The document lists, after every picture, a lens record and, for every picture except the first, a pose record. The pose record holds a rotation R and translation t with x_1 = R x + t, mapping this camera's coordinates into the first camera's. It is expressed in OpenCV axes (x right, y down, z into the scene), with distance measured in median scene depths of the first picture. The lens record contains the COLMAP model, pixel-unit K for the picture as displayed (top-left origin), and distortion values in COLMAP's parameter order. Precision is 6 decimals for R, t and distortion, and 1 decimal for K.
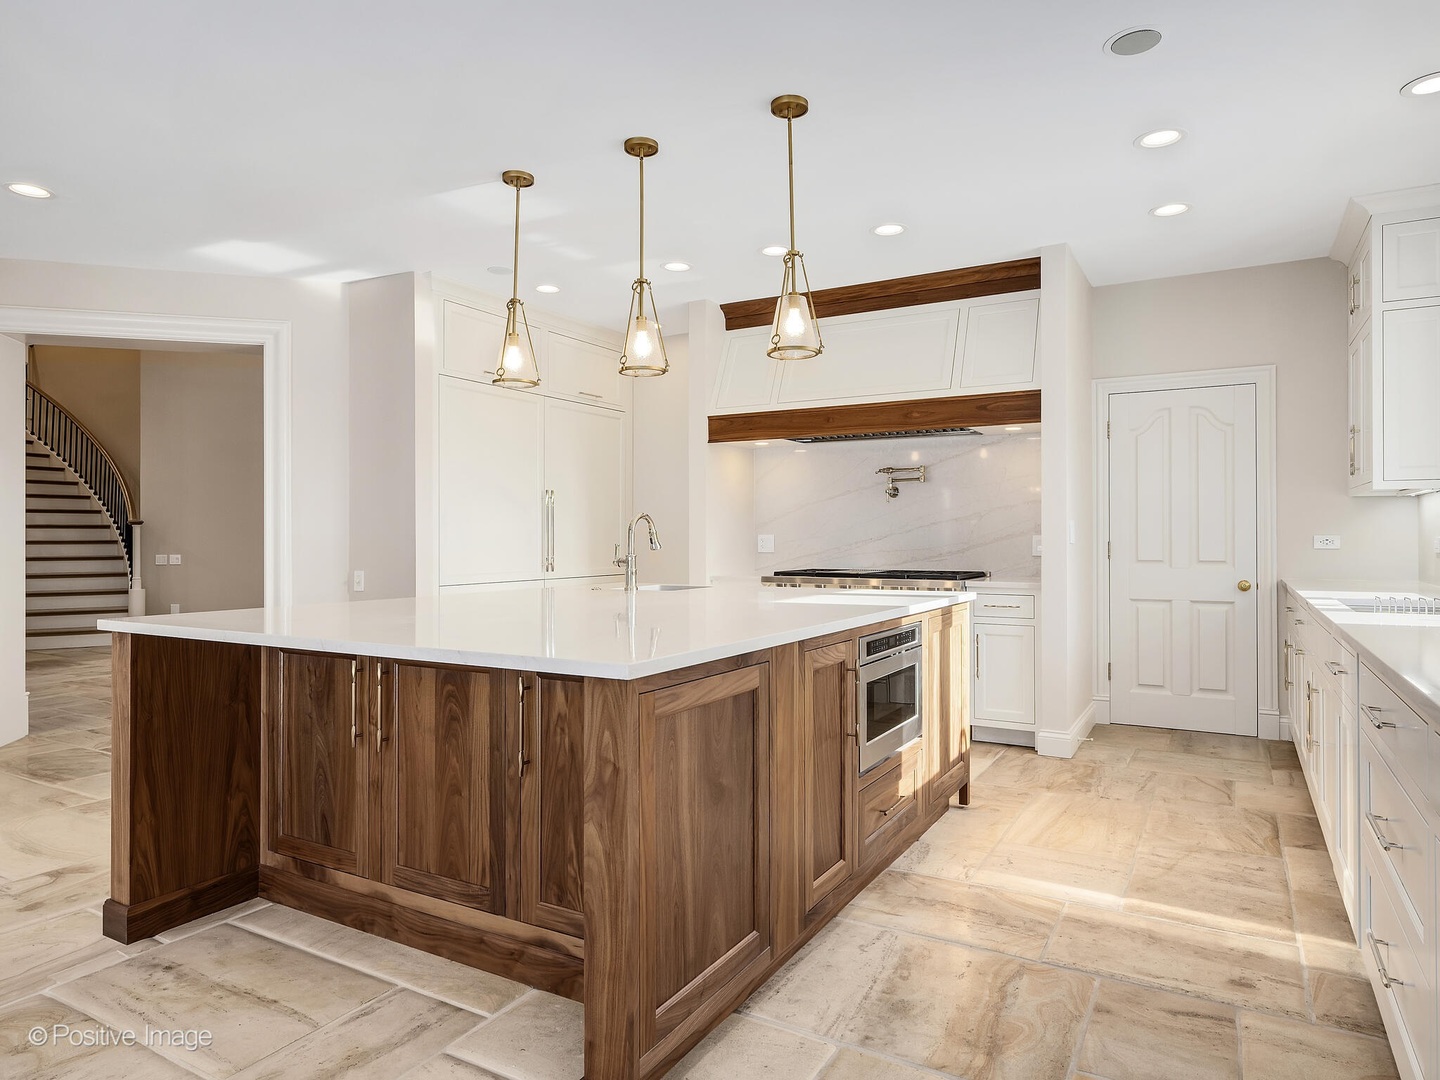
lens RADIAL K [[910.3, 0, 766.6], [0, 910.3, 536.0], [0, 0, 1]] dist [0.004635, -0.002488]
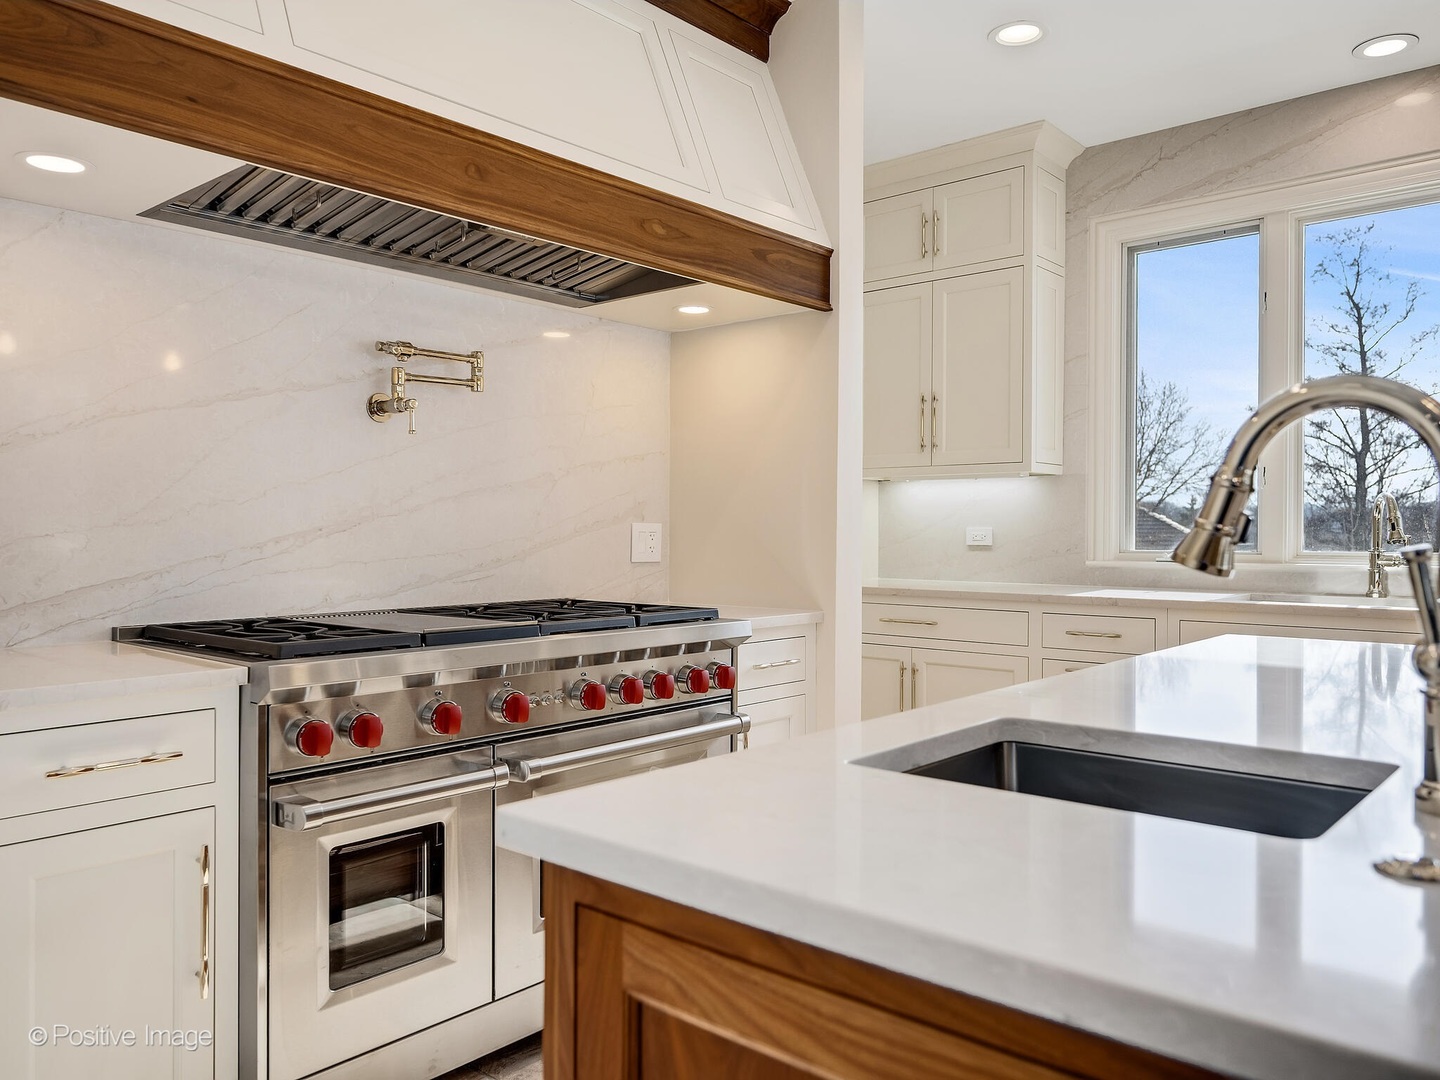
lens RADIAL K [[1063.6, 0, 720.4], [0, 1063.6, 534.5], [0, 0, 1]] dist [-0.004231, 0.002847]
pose [[0.218106, -0.004016, 0.975917, -0.577568], [-0.002556, 0.999986, 0.004687, 0.006111], [-0.975922, -0.003516, 0.218092, 1.657811]]
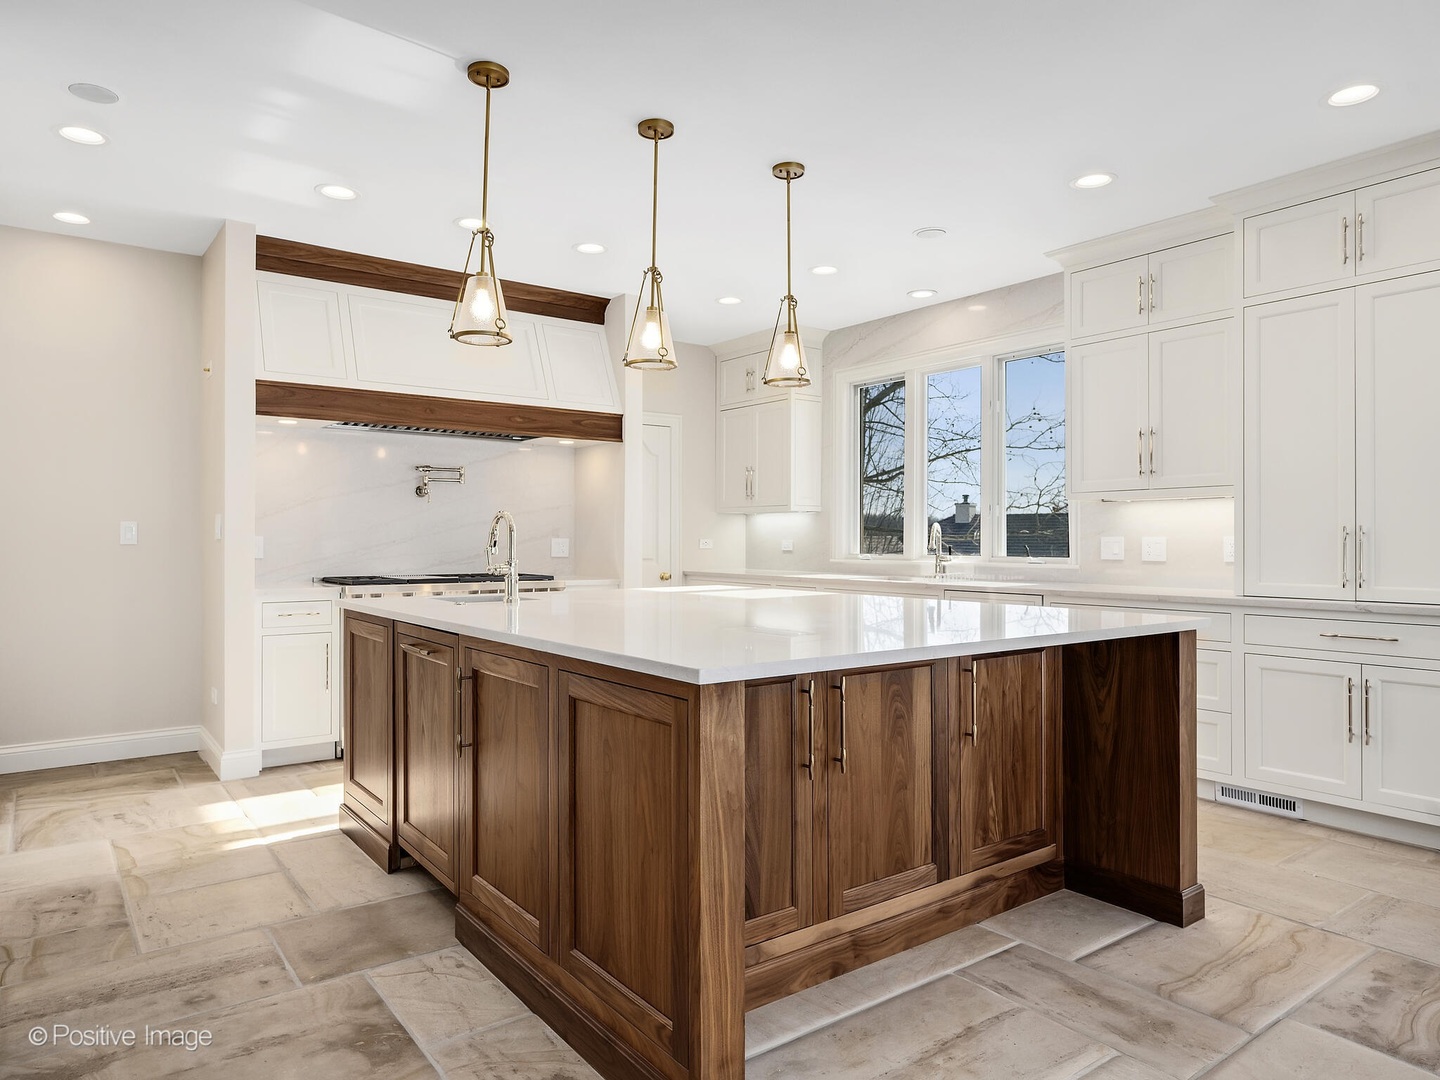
lens RADIAL K [[910.3, 0, 725.8], [0, 910.3, 541.2], [0, 0, 1]] dist [0.004635, -0.002488]
pose [[0.404560, 0.000464, 0.914511, -1.284238], [-0.003045, 0.999995, 0.000840, 0.002301], [-0.914506, -0.003124, 0.404560, 0.721872]]
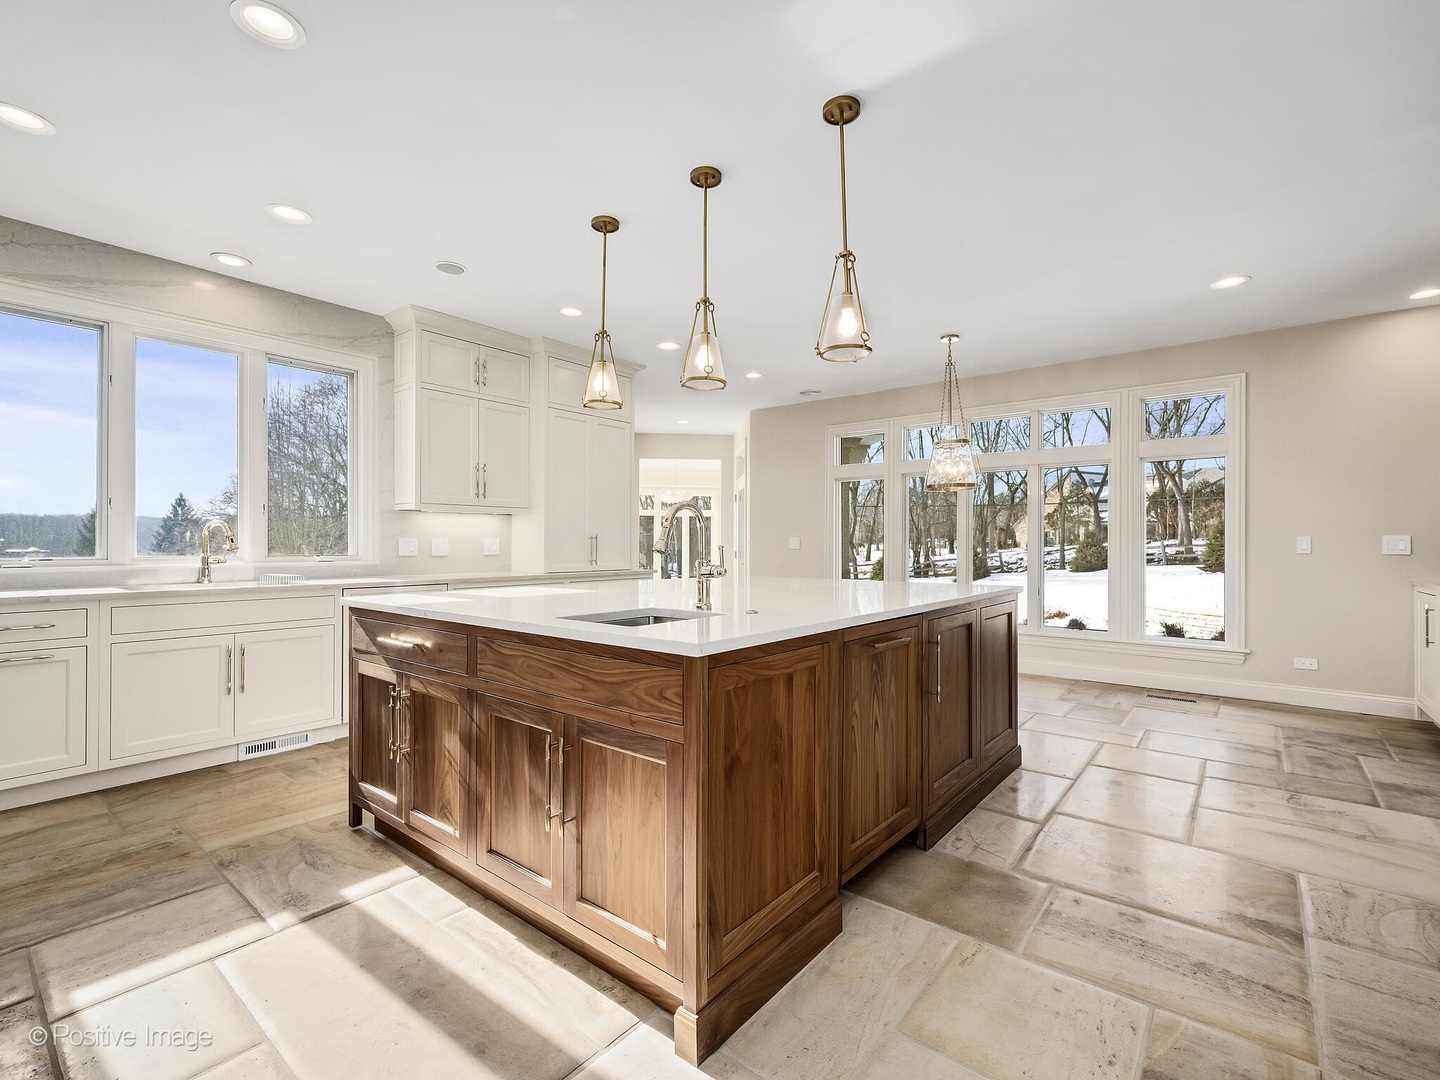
lens RADIAL K [[660.4, 0, 721.4], [0, 660.4, 542.4], [0, 0, 1]] dist [0.002631, 0.000443]
pose [[-0.985006, 0.002683, 0.172500, -0.385005], [0.001843, 0.999986, -0.005032, 0.013809], [-0.172511, -0.004639, -0.984997, 2.319933]]
